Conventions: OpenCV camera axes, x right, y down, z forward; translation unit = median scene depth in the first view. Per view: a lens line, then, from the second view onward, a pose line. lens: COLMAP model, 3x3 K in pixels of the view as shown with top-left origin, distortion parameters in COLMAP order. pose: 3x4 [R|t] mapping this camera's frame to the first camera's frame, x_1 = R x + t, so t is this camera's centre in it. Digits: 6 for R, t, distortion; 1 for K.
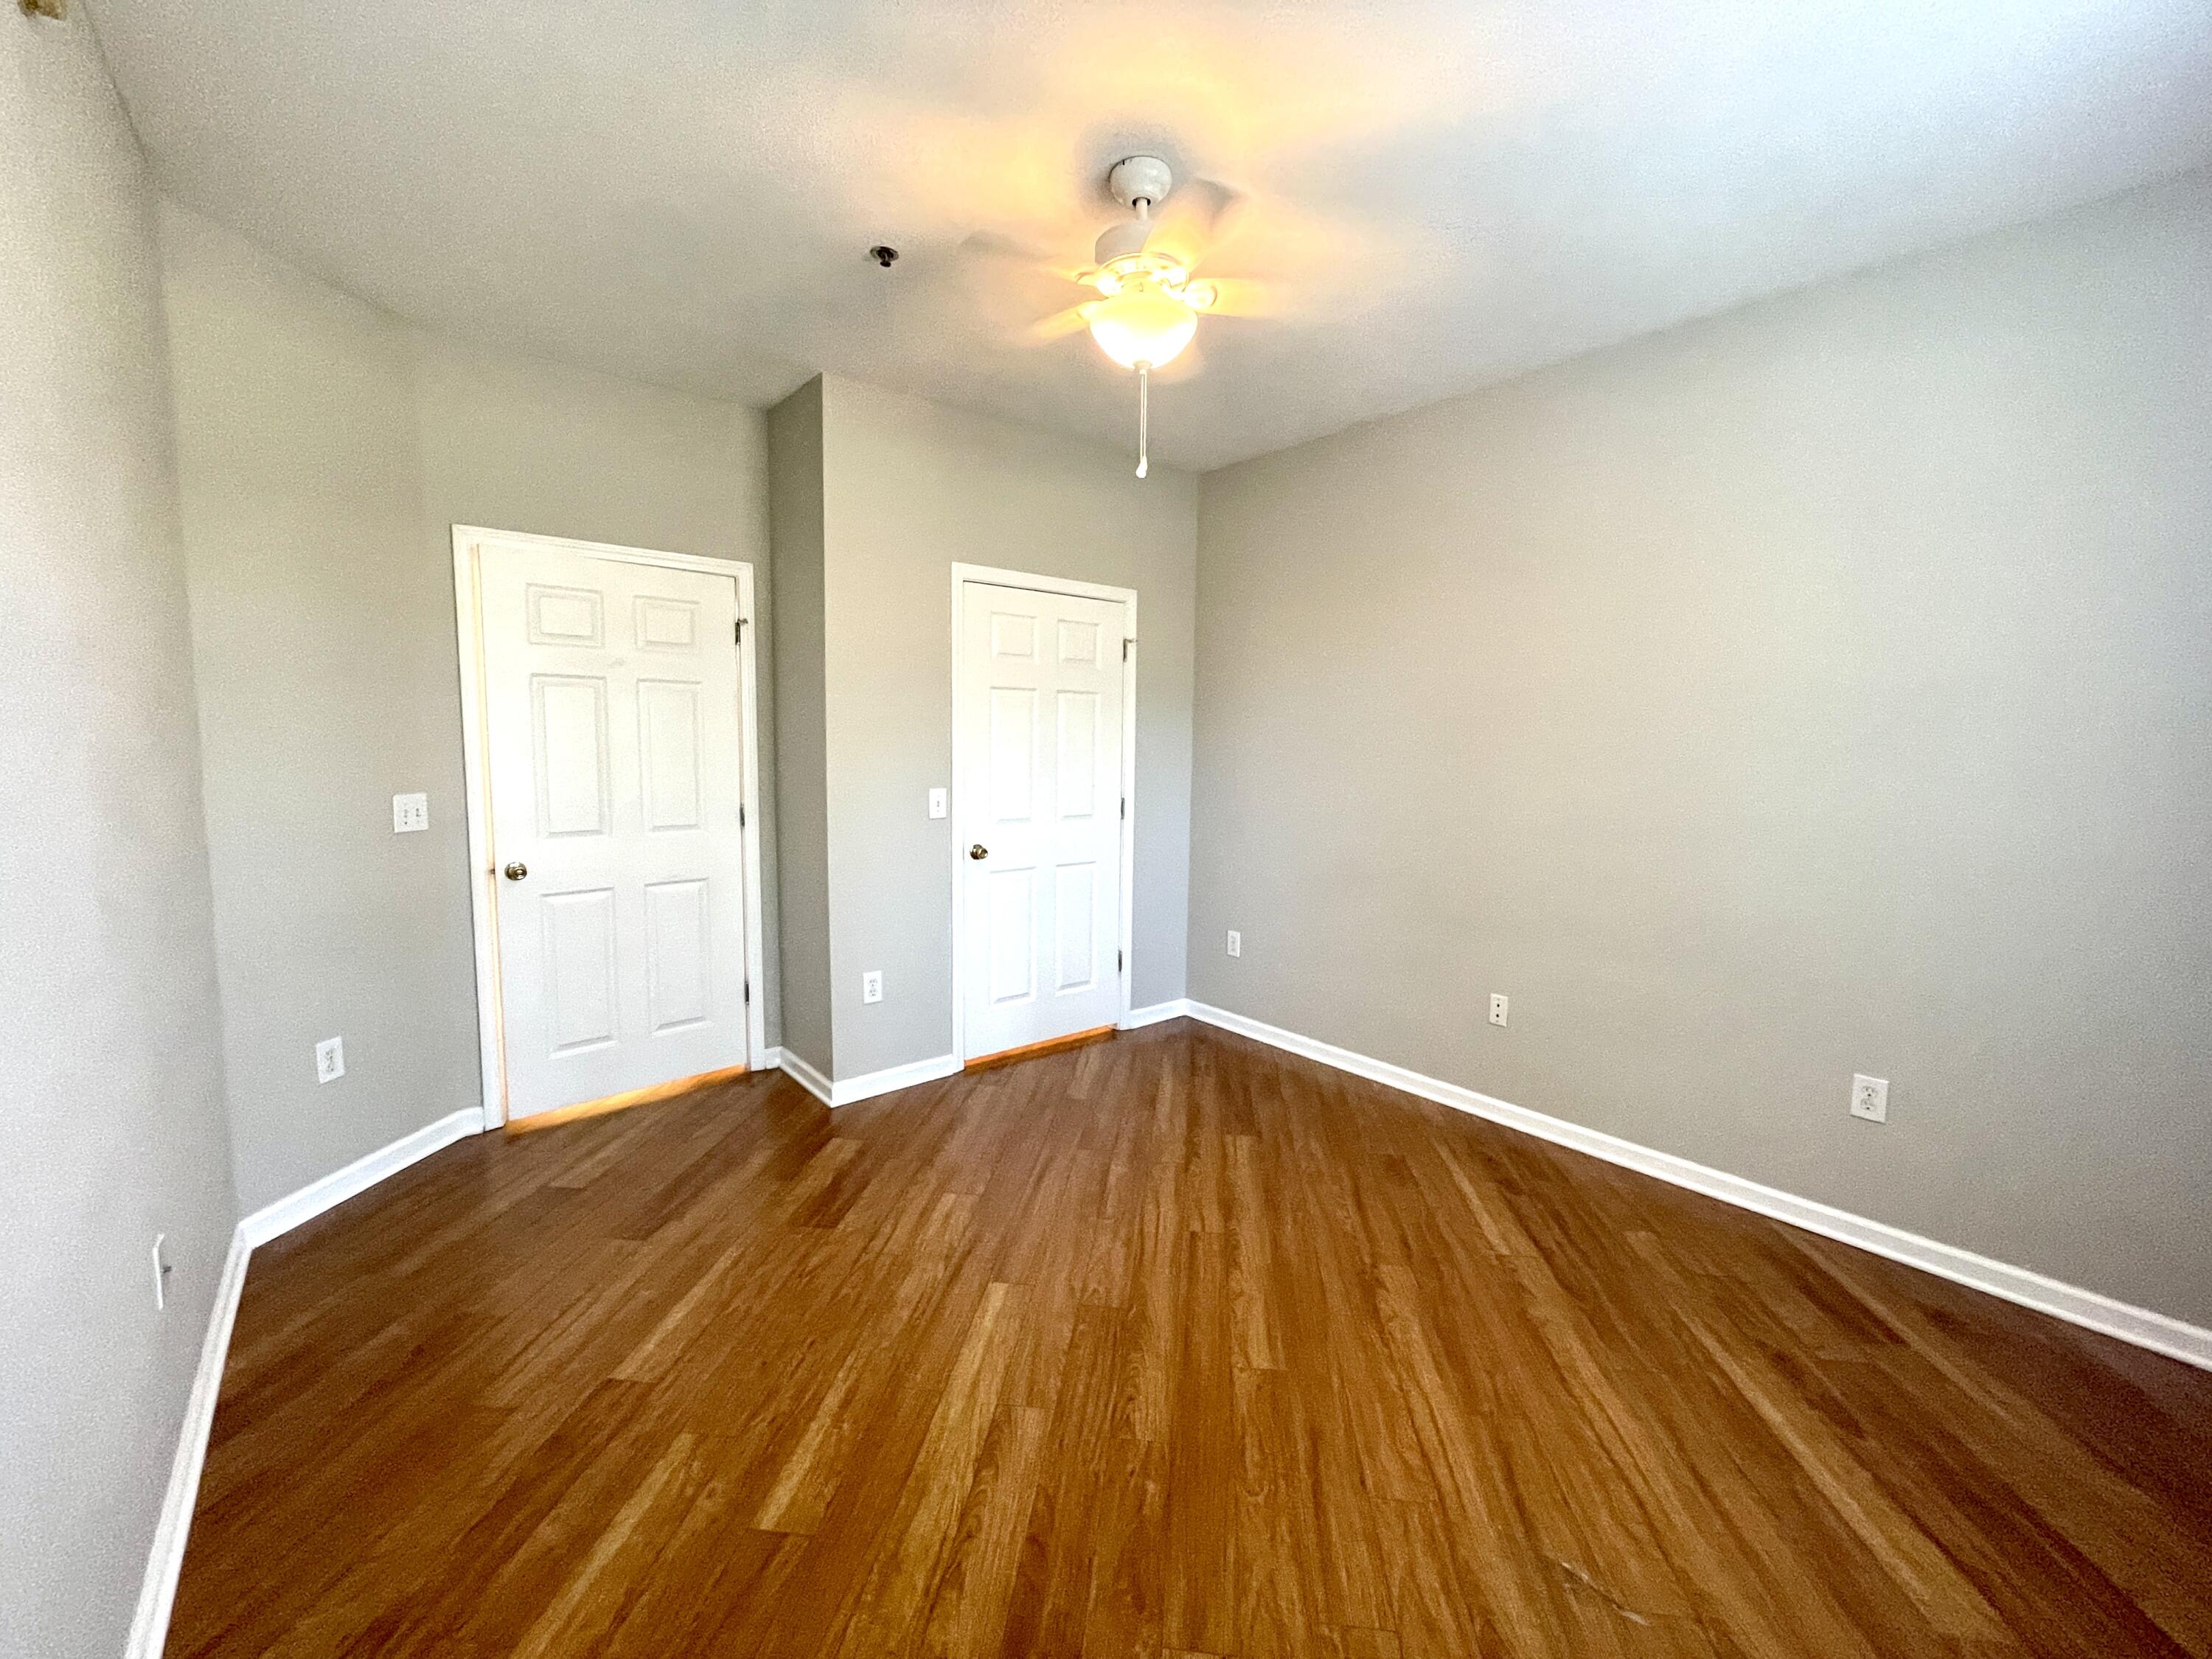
lens RADIAL K [[897.7, 0, 1106.0], [0, 897.7, 822.5], [0, 0, 1]] dist [-0.002163, -0.000317]
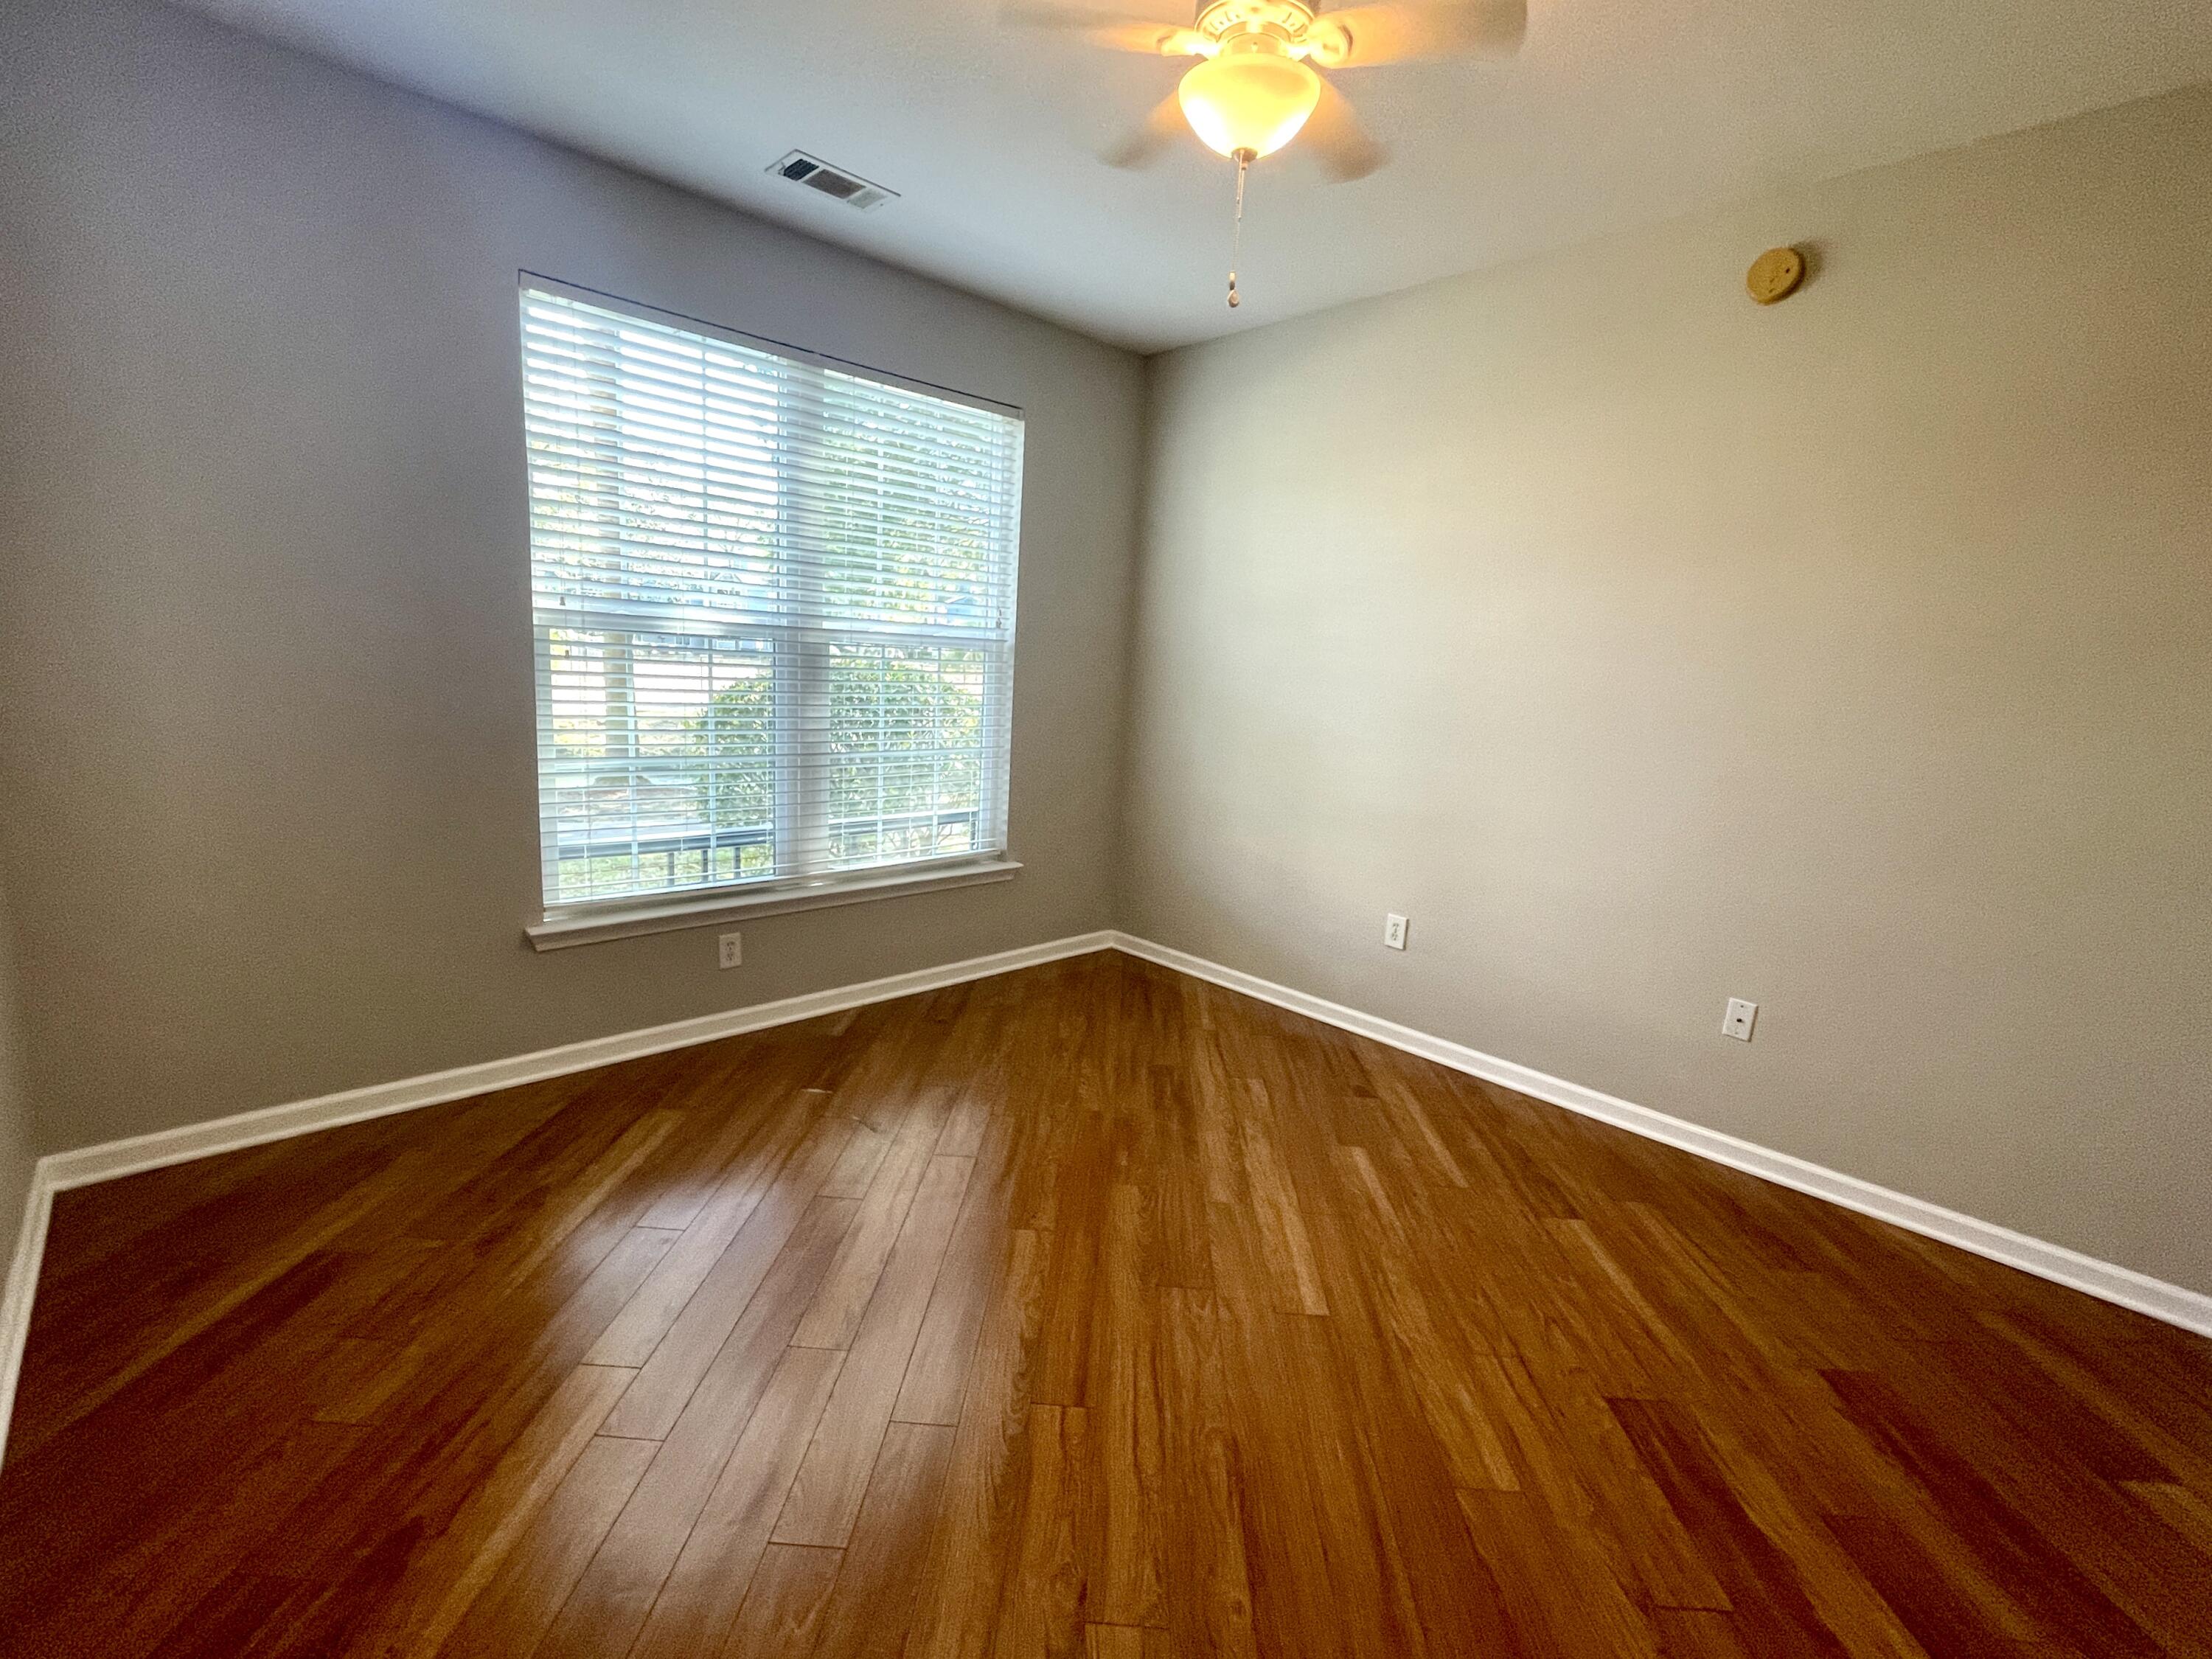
lens RADIAL K [[897.7, 0, 1106.0], [0, 897.7, 822.5], [0, 0, 1]] dist [-0.002163, -0.000317]
pose [[-0.995048, -0.052698, -0.084281, 0.193307], [-0.073616, 0.960432, 0.268609, -0.153525], [0.066791, 0.273484, -0.959555, 1.873582]]
